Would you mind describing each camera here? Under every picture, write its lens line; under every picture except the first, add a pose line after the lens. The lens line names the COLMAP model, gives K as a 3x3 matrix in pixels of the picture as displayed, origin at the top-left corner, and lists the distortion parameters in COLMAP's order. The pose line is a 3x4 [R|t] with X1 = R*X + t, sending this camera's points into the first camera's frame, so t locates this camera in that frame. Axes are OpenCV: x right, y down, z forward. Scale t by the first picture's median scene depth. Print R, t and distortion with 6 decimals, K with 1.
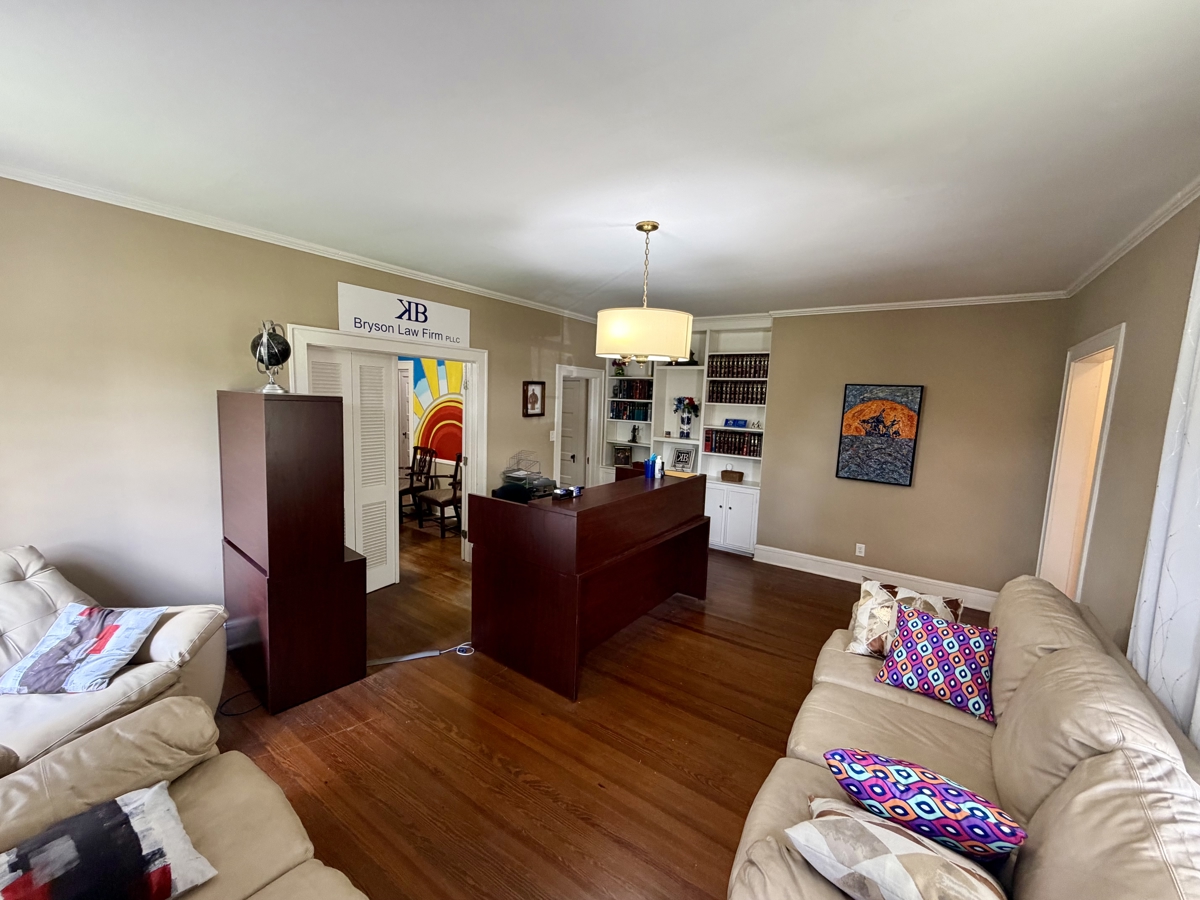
lens RADIAL K [[476.3, 0, 599.6], [0, 476.3, 446.7], [0, 0, 1]] dist [-0.000788, 0.000213]
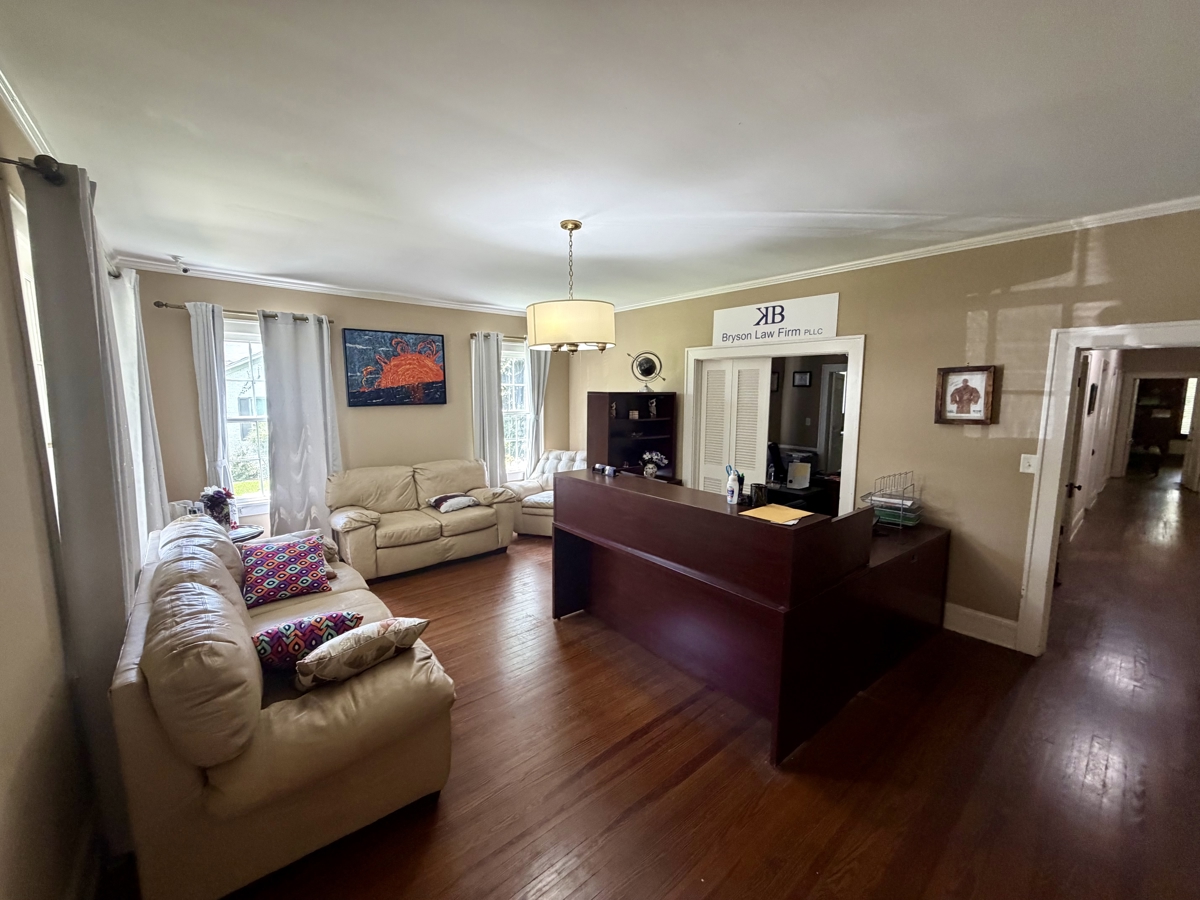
lens RADIAL K [[476.3, 0, 597.7], [0, 476.3, 449.2], [0, 0, 1]] dist [-0.000788, 0.000213]
pose [[-0.248233, 0.082502, -0.965181, 0.767719], [-0.117437, 0.986455, 0.114524, -0.060969], [0.961555, 0.141777, -0.235182, 0.913451]]
